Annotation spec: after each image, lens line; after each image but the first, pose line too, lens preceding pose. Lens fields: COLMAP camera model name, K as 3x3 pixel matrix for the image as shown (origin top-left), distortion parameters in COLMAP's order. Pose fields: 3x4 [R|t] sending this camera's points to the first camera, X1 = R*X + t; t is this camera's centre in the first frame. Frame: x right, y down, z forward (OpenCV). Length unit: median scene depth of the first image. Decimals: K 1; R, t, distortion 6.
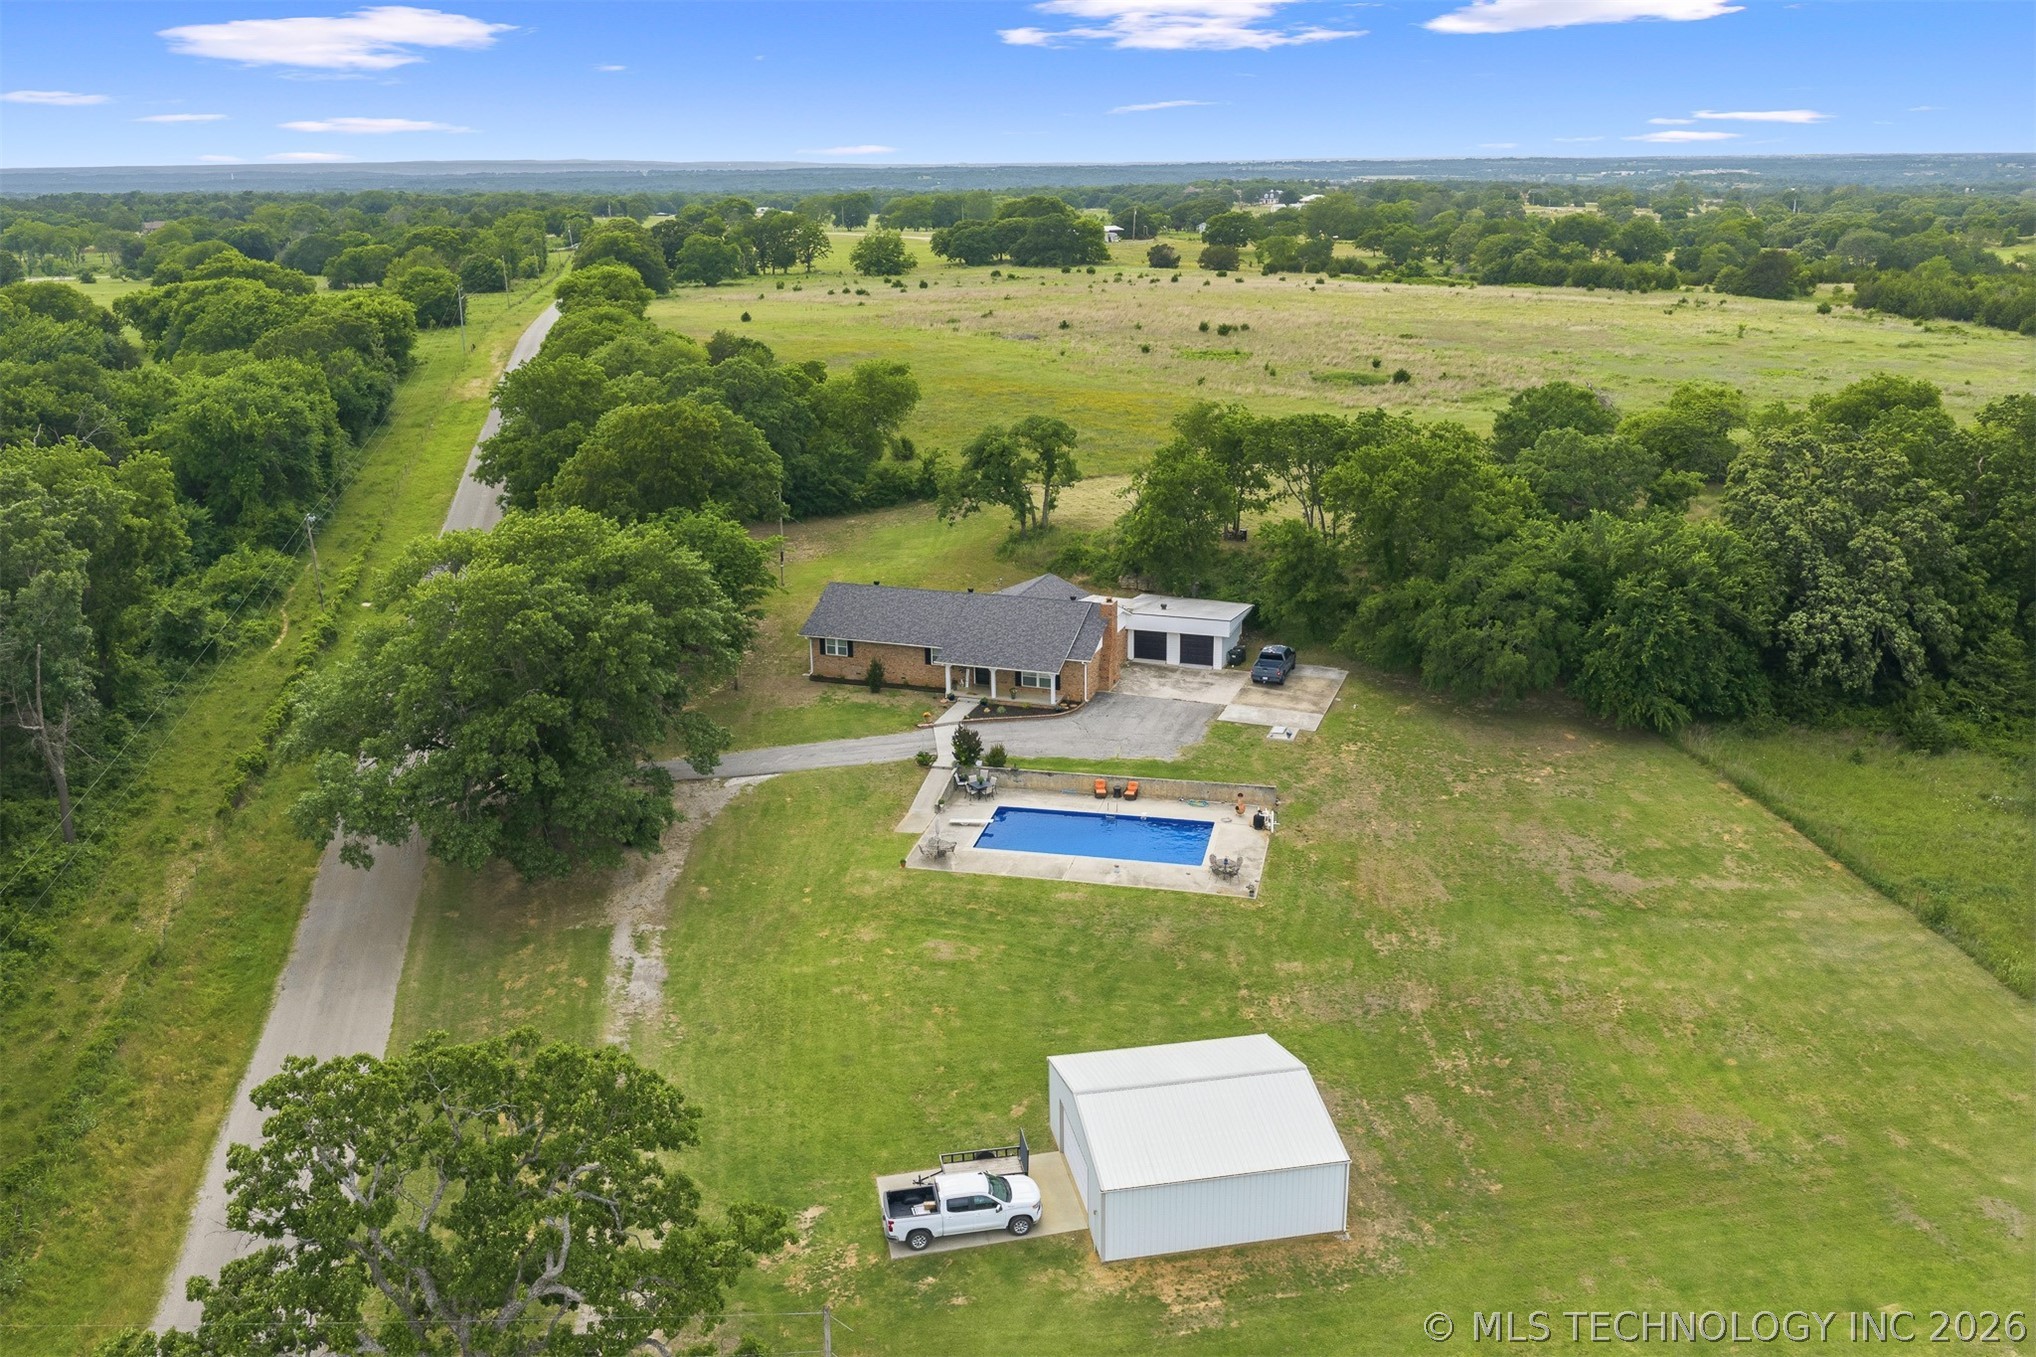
lens RADIAL K [[1701.1, 0, 1009.2], [0, 1701.1, 676.7], [0, 0, 1]] dist [0.029160, -0.054653]
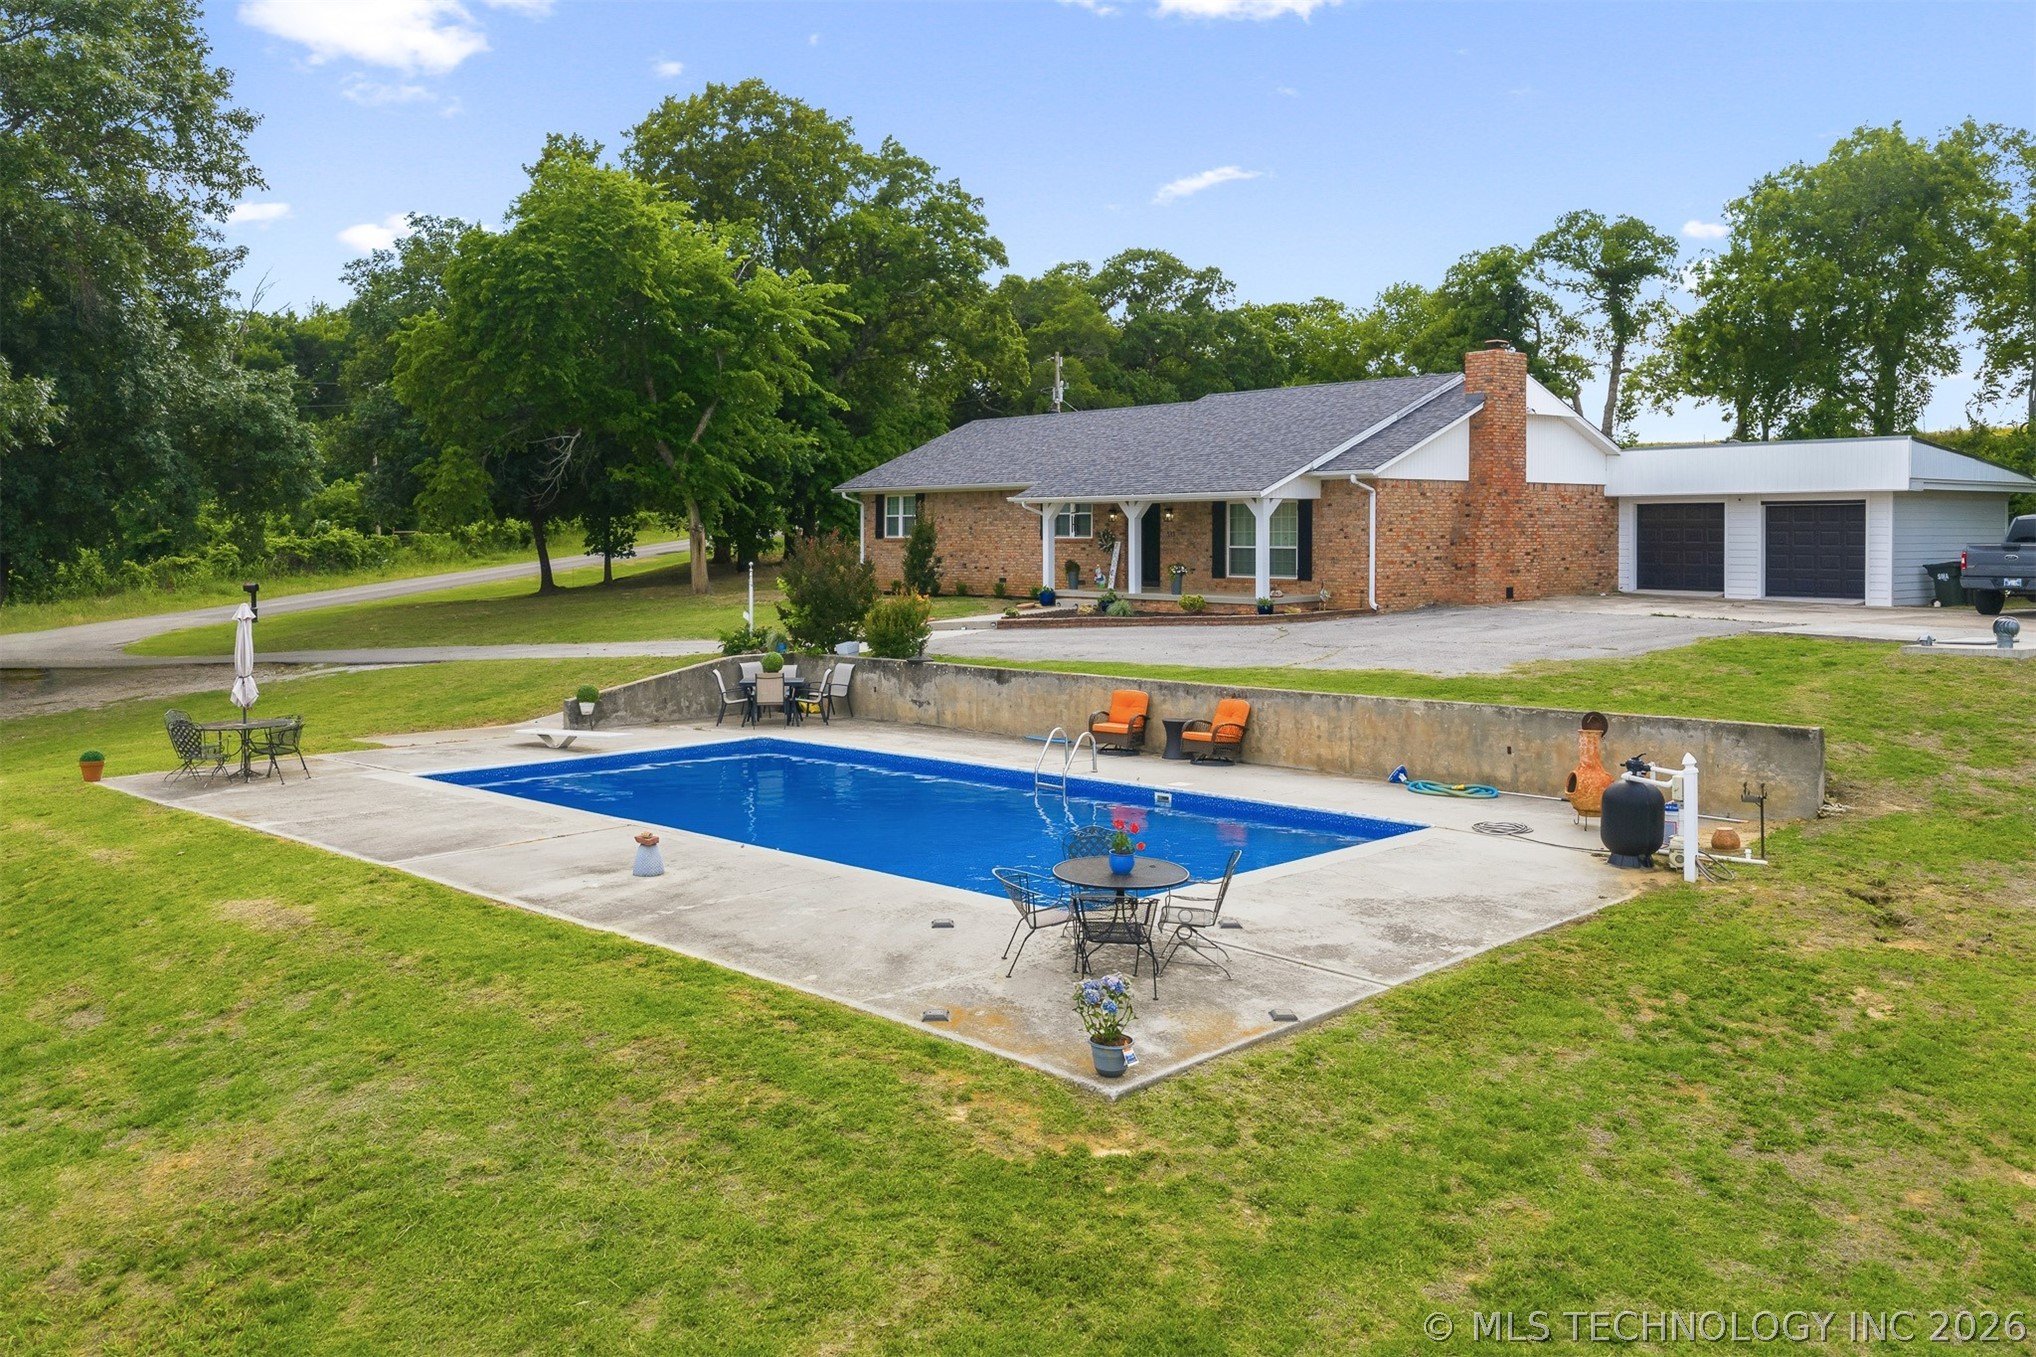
lens RADIAL K [[1701.1, 0, 1021.6], [0, 1701.1, 589.3], [0, 0, 1]] dist [0.029160, -0.054653]
pose [[0.859127, 0.030307, -0.510864, 0.191803], [-0.164264, 0.961756, -0.219188, 0.117090], [0.484683, 0.272226, 0.831249, 0.844972]]
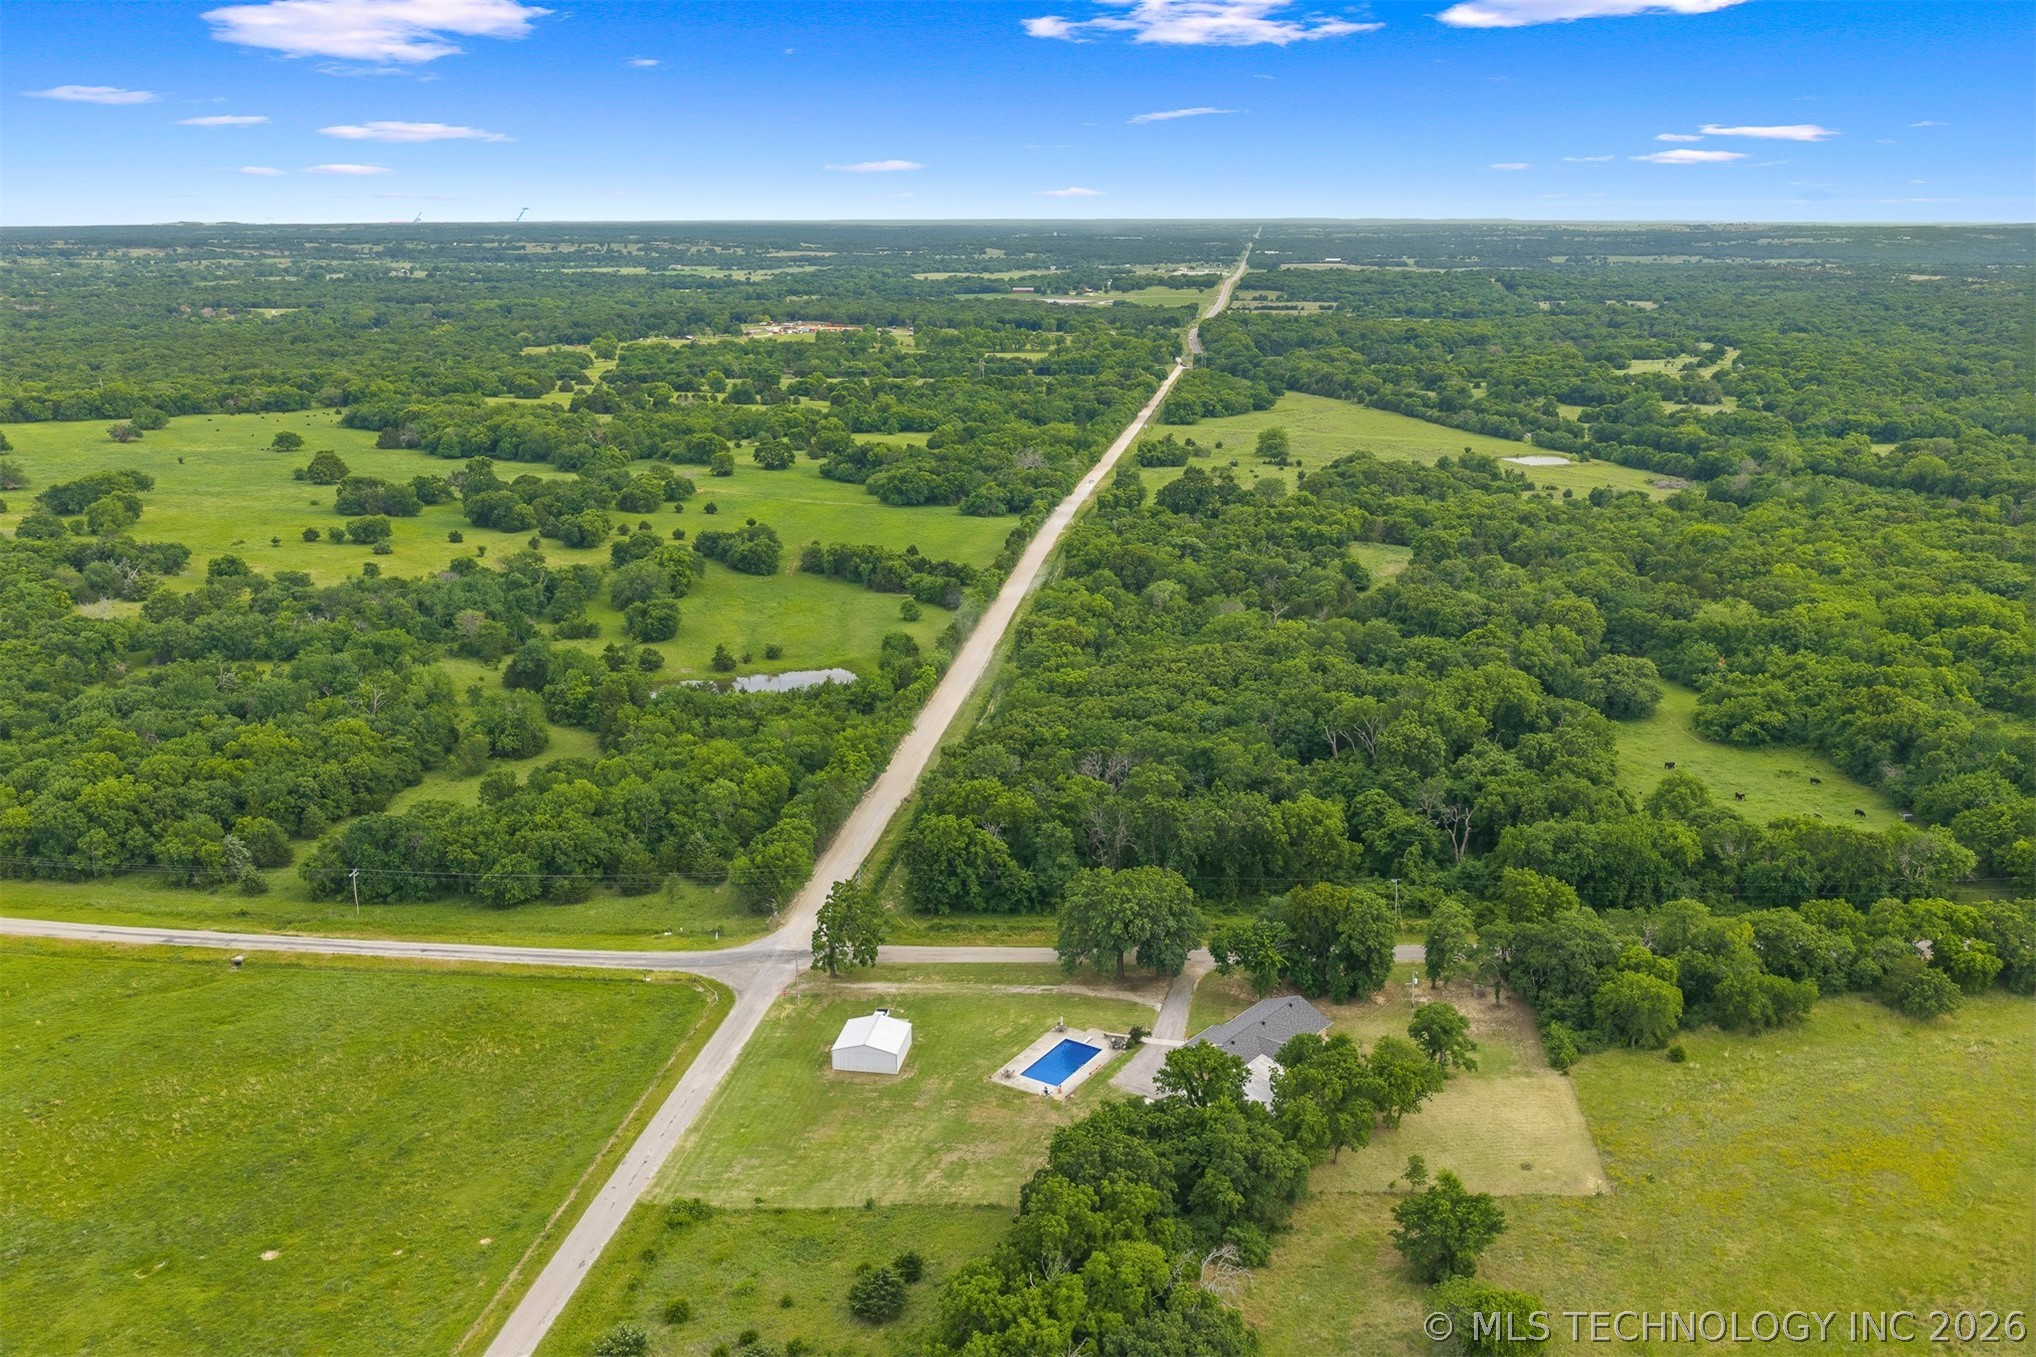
lens RADIAL K [[1701.1, 0, 1021.3], [0, 1701.1, 661.3], [0, 0, 1]] dist [0.029160, -0.054653]
pose [[-0.335654, 0.256406, -0.906417, 2.323146], [-0.271228, 0.895185, 0.353666, -1.387016], [0.902093, 0.364555, -0.230928, 1.368334]]
